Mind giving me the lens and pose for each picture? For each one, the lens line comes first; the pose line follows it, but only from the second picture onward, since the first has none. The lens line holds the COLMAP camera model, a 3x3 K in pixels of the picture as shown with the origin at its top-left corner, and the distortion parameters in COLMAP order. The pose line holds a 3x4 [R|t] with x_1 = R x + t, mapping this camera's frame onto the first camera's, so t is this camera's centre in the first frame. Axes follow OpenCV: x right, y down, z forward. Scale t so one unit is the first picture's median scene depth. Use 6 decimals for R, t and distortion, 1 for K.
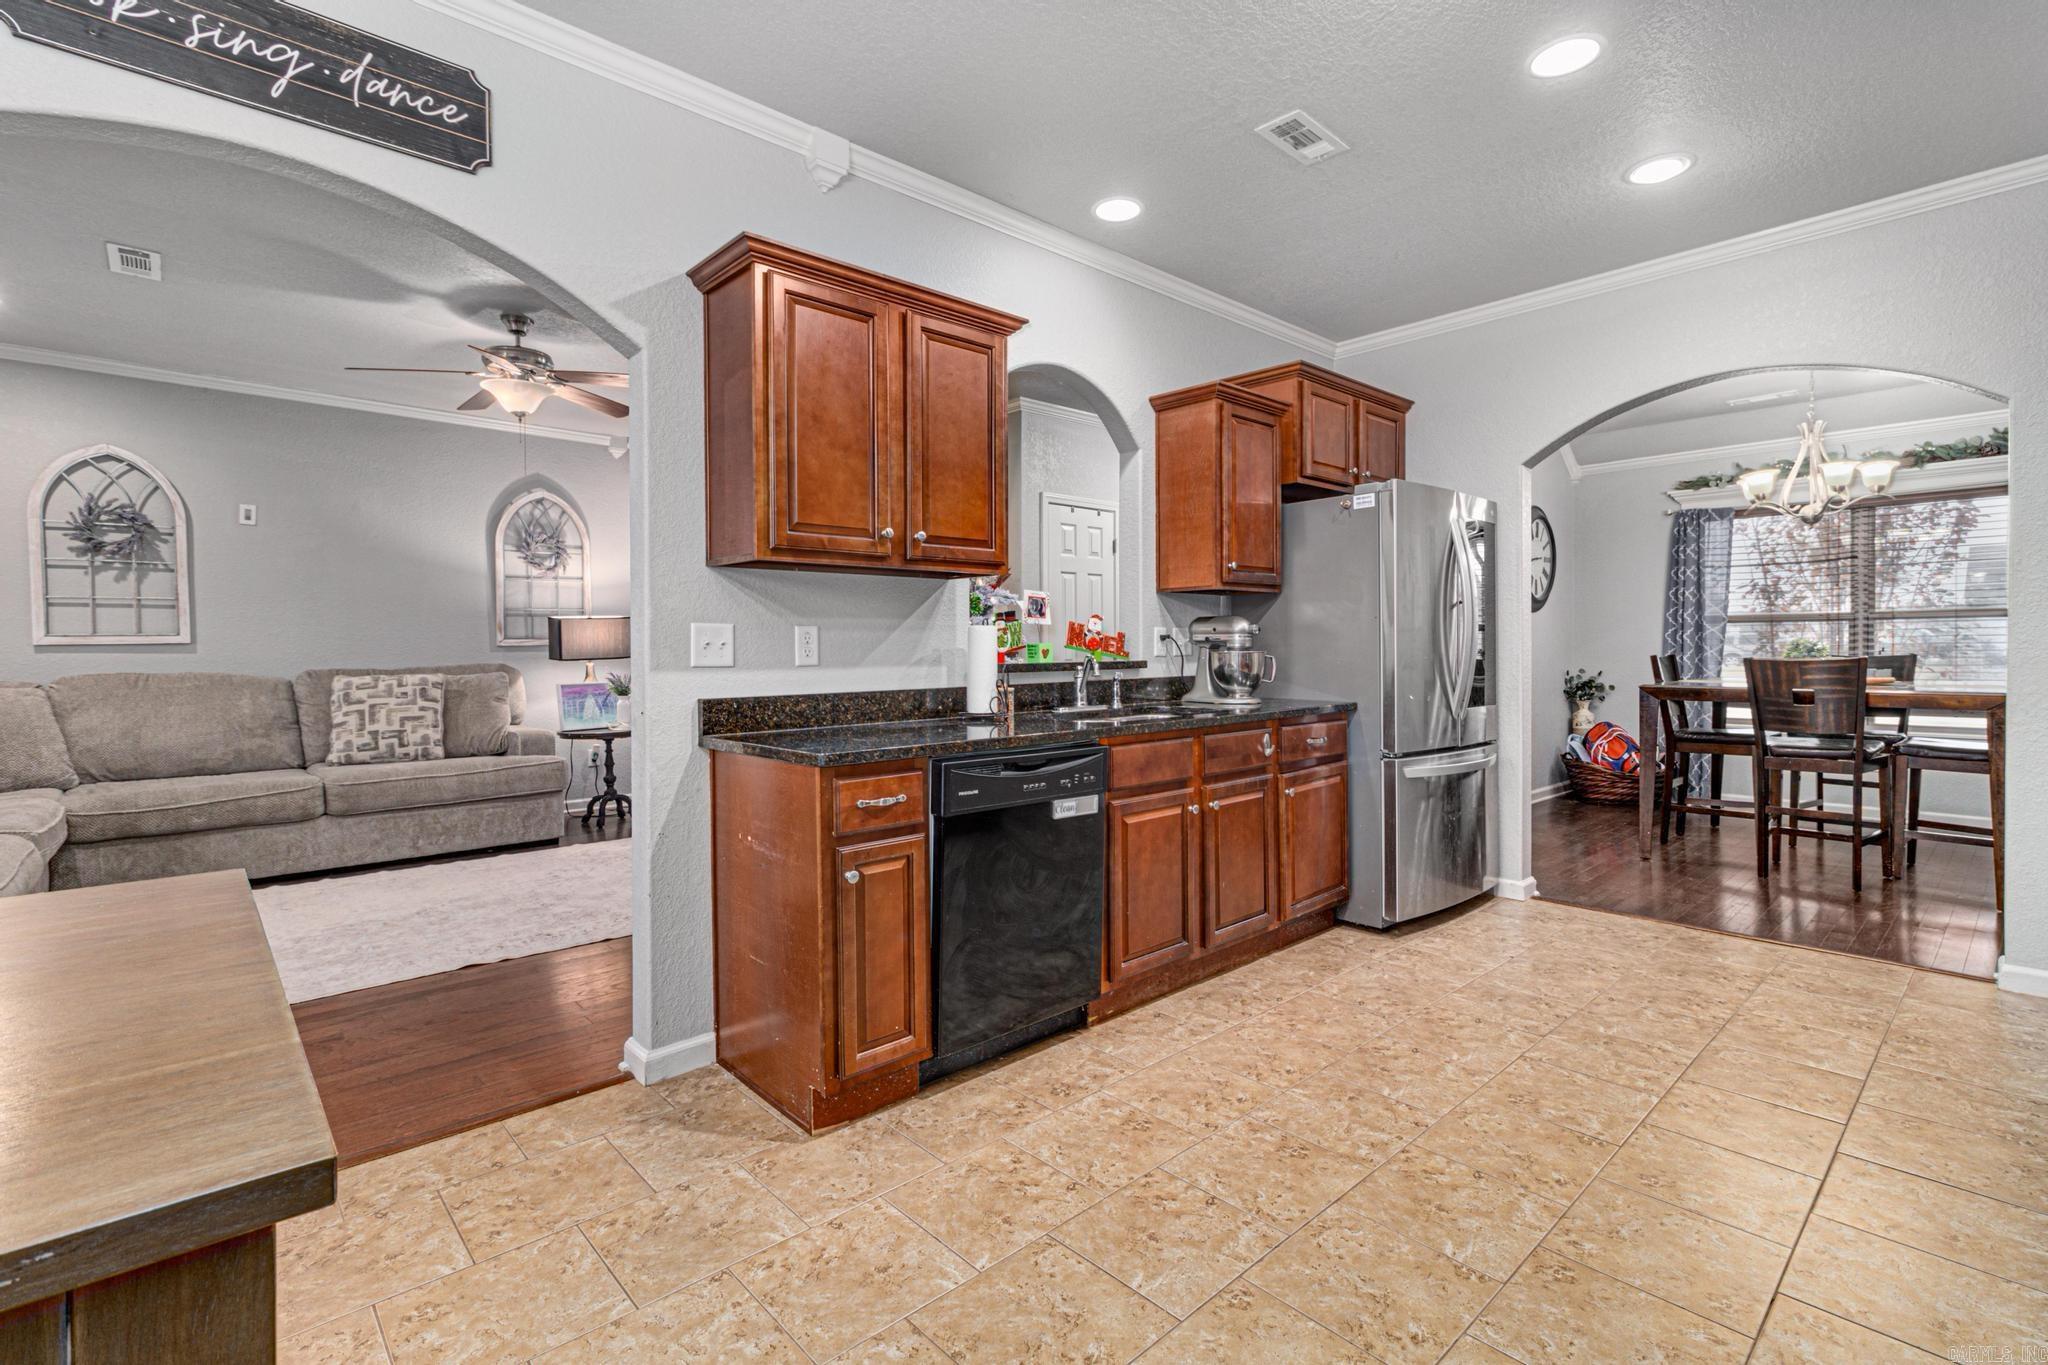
lens RADIAL K [[934.6, 0, 1031.0], [0, 934.6, 656.3], [0, 0, 1]] dist [0.000075, -0.000301]
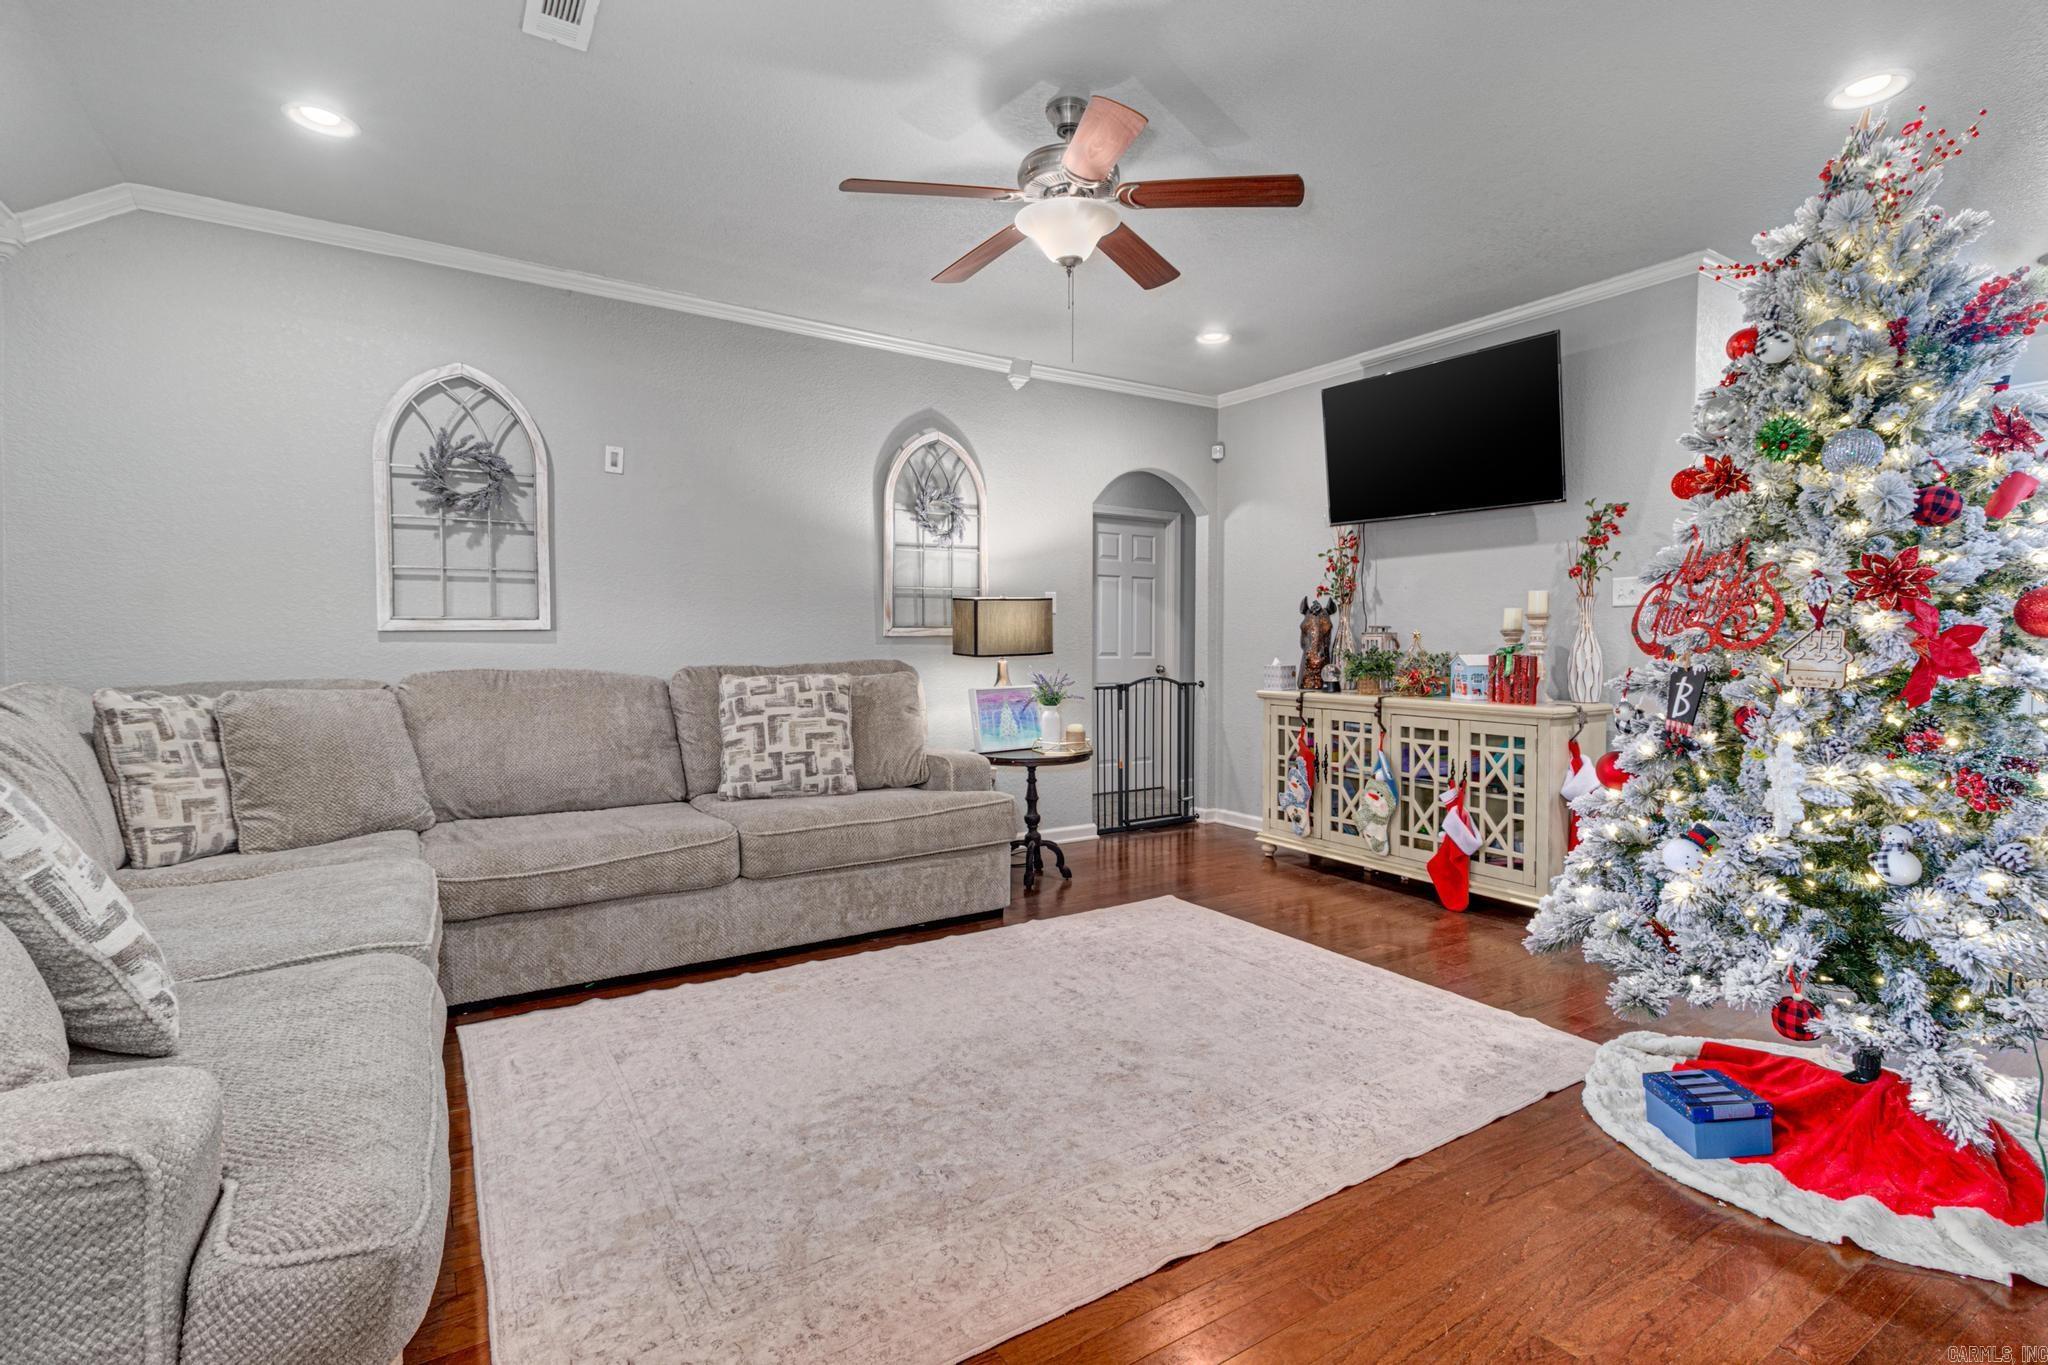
lens RADIAL K [[960.8, 0, 1026.4], [0, 960.8, 653.3], [0, 0, 1]] dist [0.001193, 0.000195]
pose [[0.983834, 0.009462, -0.178832, -0.385183], [-0.009165, 0.999955, 0.002490, -0.000578], [0.178848, -0.000810, 0.983876, 0.308256]]
